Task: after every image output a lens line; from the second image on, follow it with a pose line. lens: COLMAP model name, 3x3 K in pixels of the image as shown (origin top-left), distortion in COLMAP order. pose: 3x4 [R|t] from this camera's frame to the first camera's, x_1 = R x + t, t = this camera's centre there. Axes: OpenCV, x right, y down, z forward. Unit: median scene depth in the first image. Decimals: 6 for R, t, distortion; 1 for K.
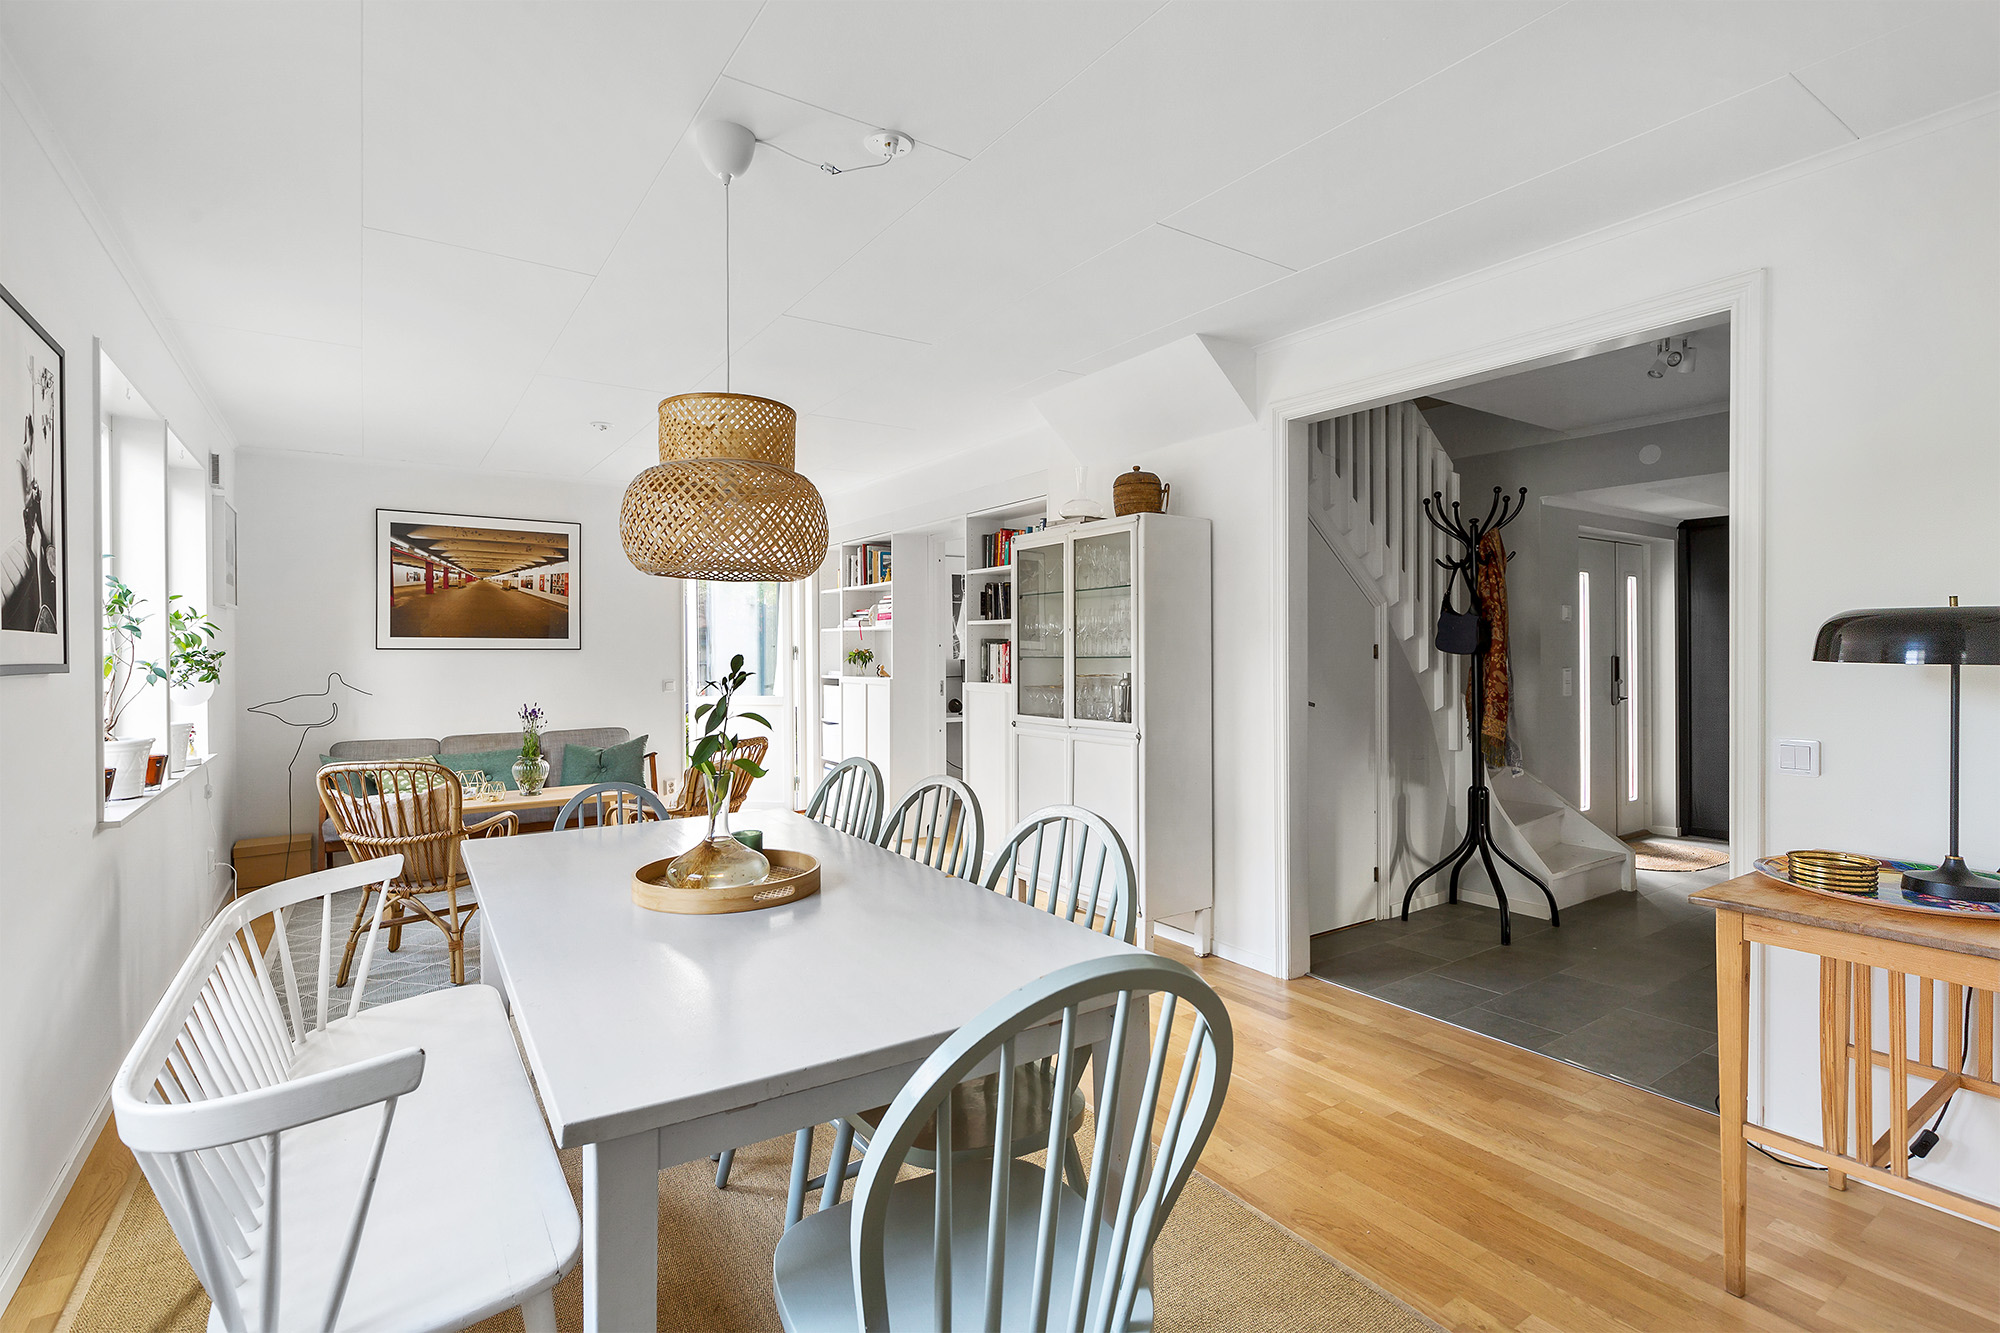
lens RADIAL K [[957.2, 0, 988.1], [0, 957.2, 658.1], [0, 0, 1]] dist [-0.002634, -0.000760]
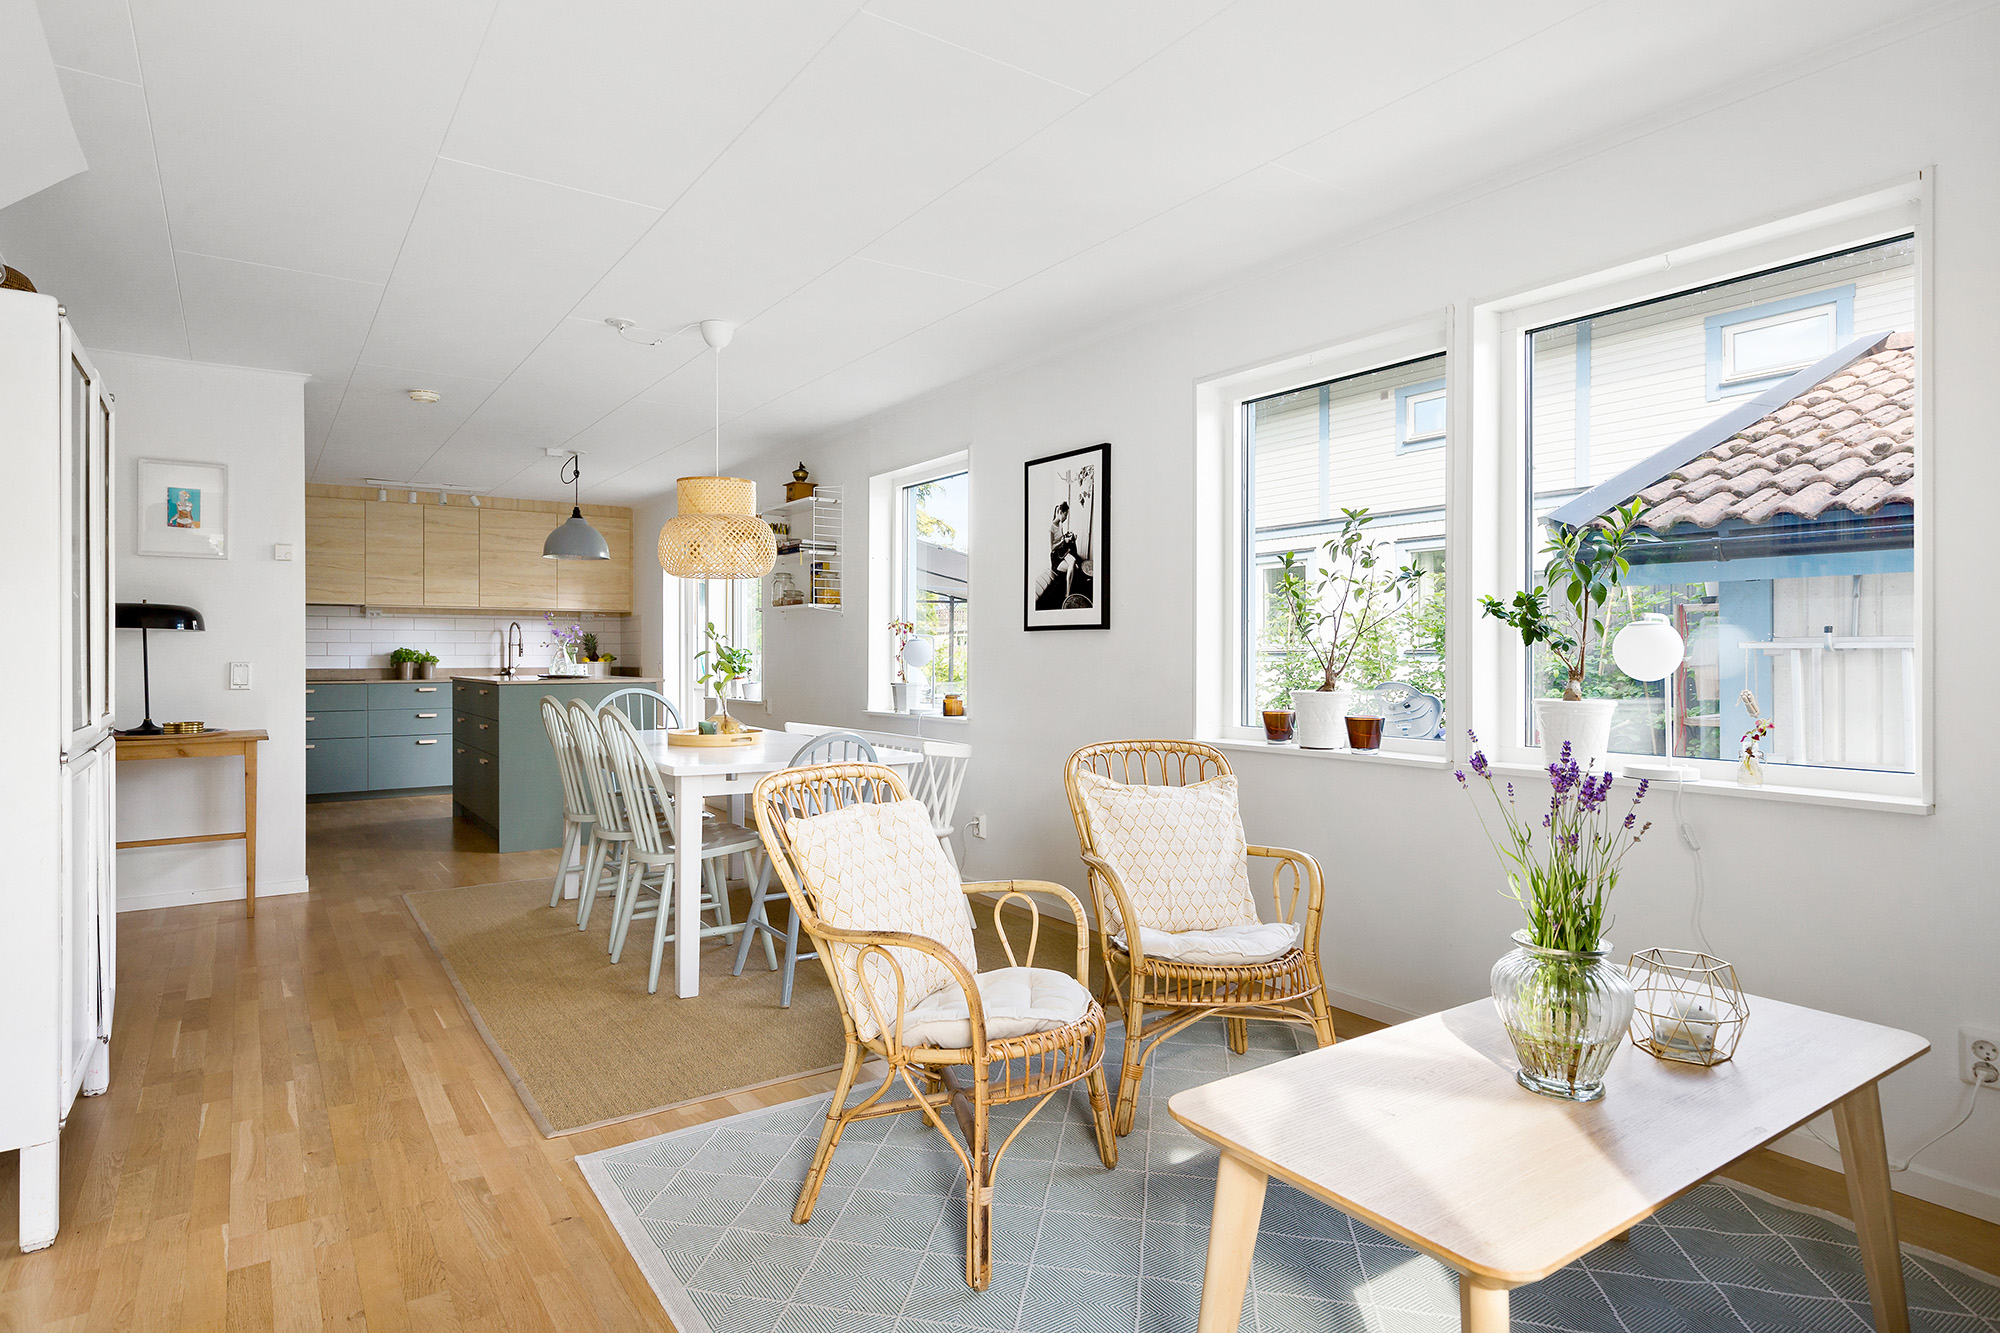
lens RADIAL K [[1086.0, 0, 1007.3], [0, 1086.0, 658.0], [0, 0, 1]] dist [-0.002026, -0.000094]
pose [[-0.999495, 0.004932, -0.031382, -0.268934], [0.004572, 0.999923, 0.011528, 0.015400], [0.031436, 0.011379, -0.999441, 1.080107]]
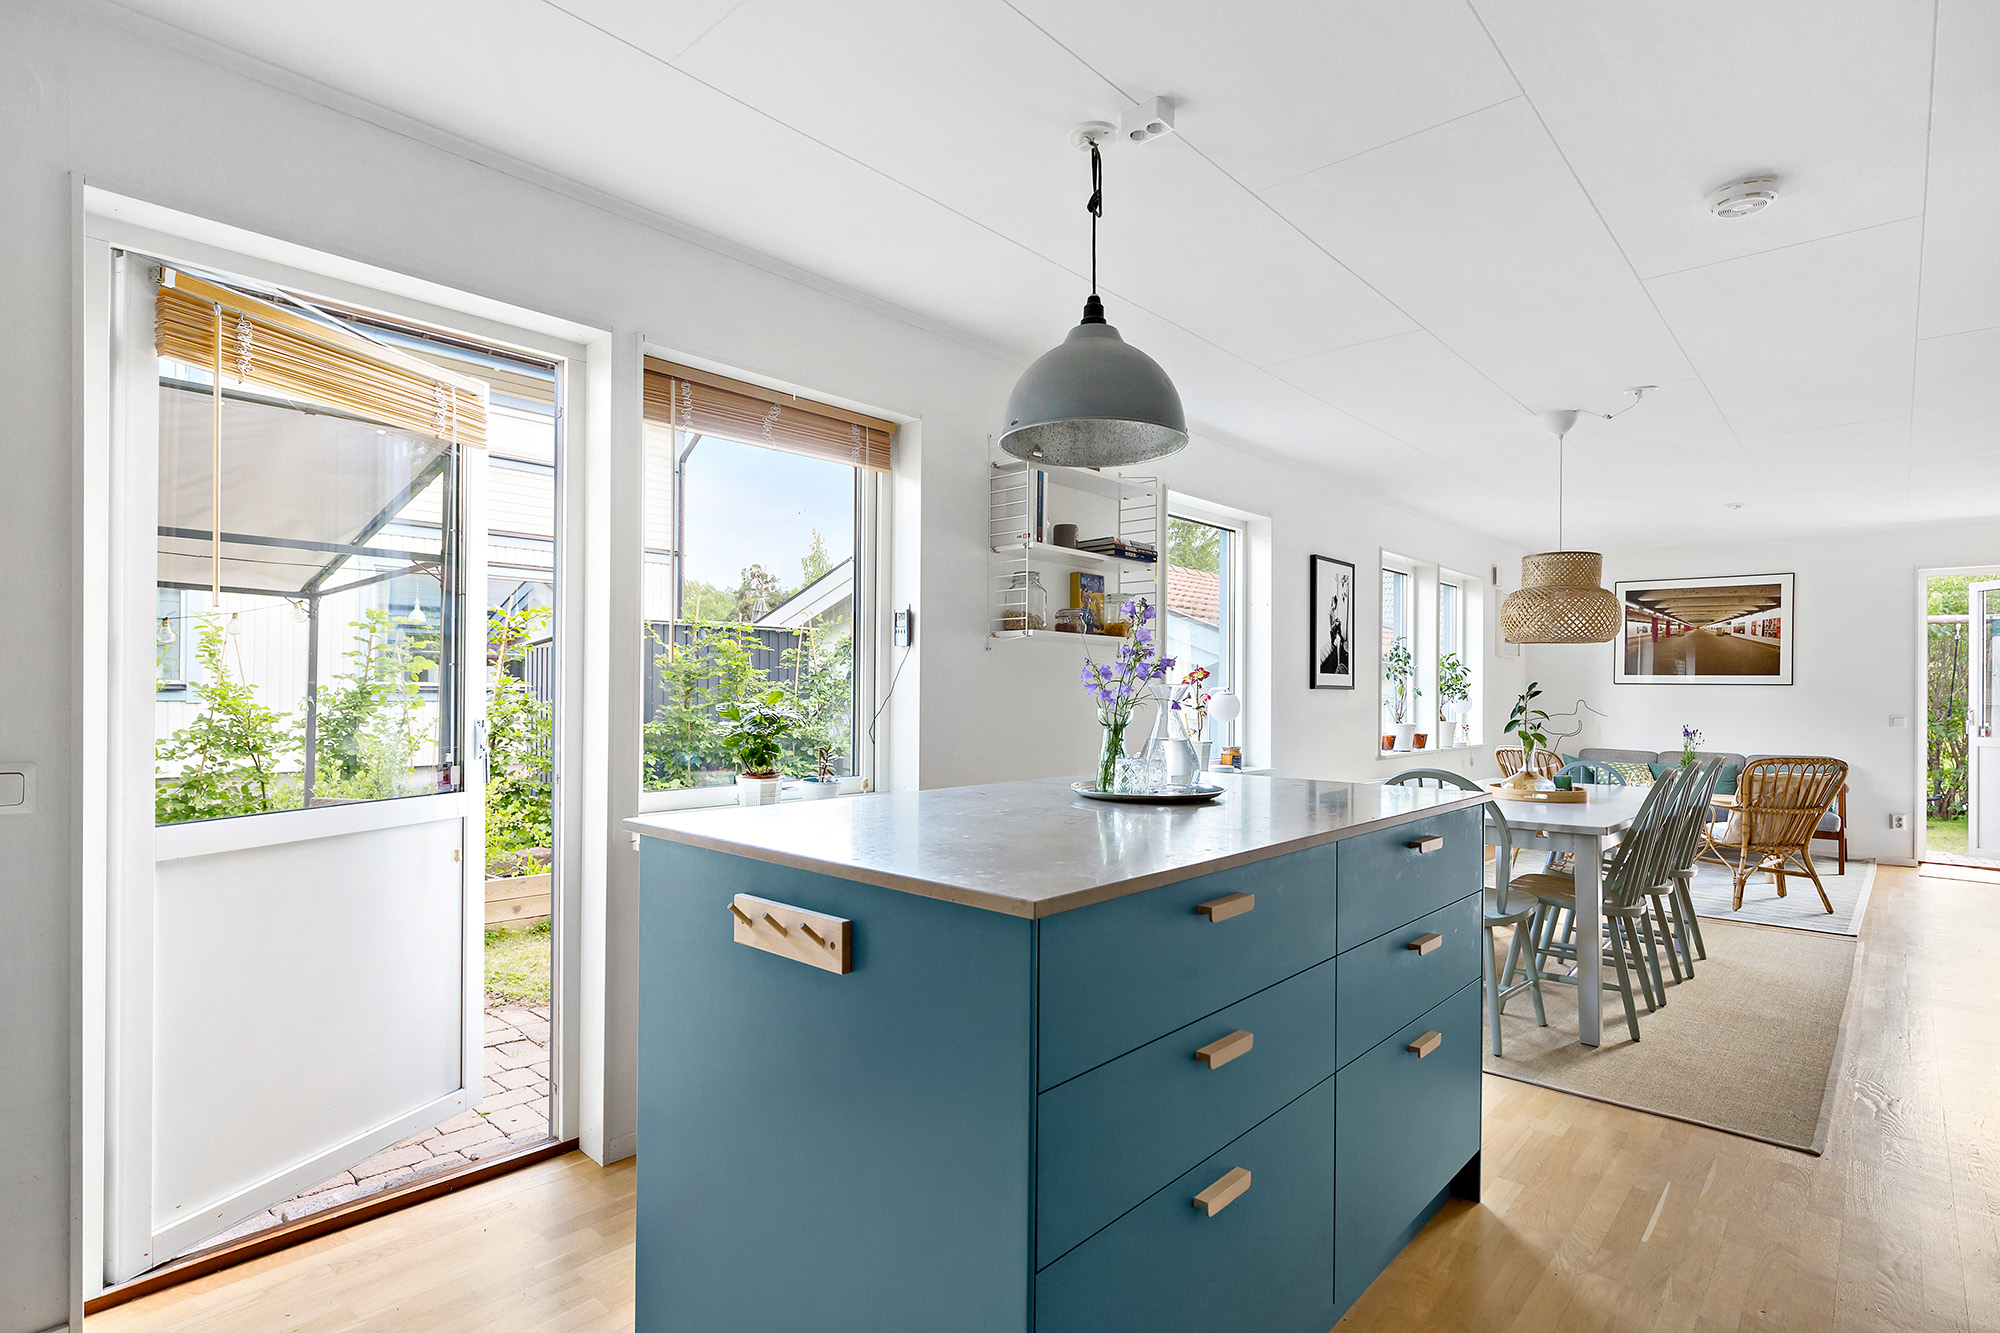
lens RADIAL K [[1001.3, 0, 1008.2], [0, 1001.3, 681.2], [0, 0, 1]] dist [-0.006226, 0.001384]
pose [[0.269231, -0.000636, -0.963076, 0.498785], [-0.015469, 0.999868, -0.004985, 0.007176], [0.962951, 0.016240, 0.269185, -0.222909]]
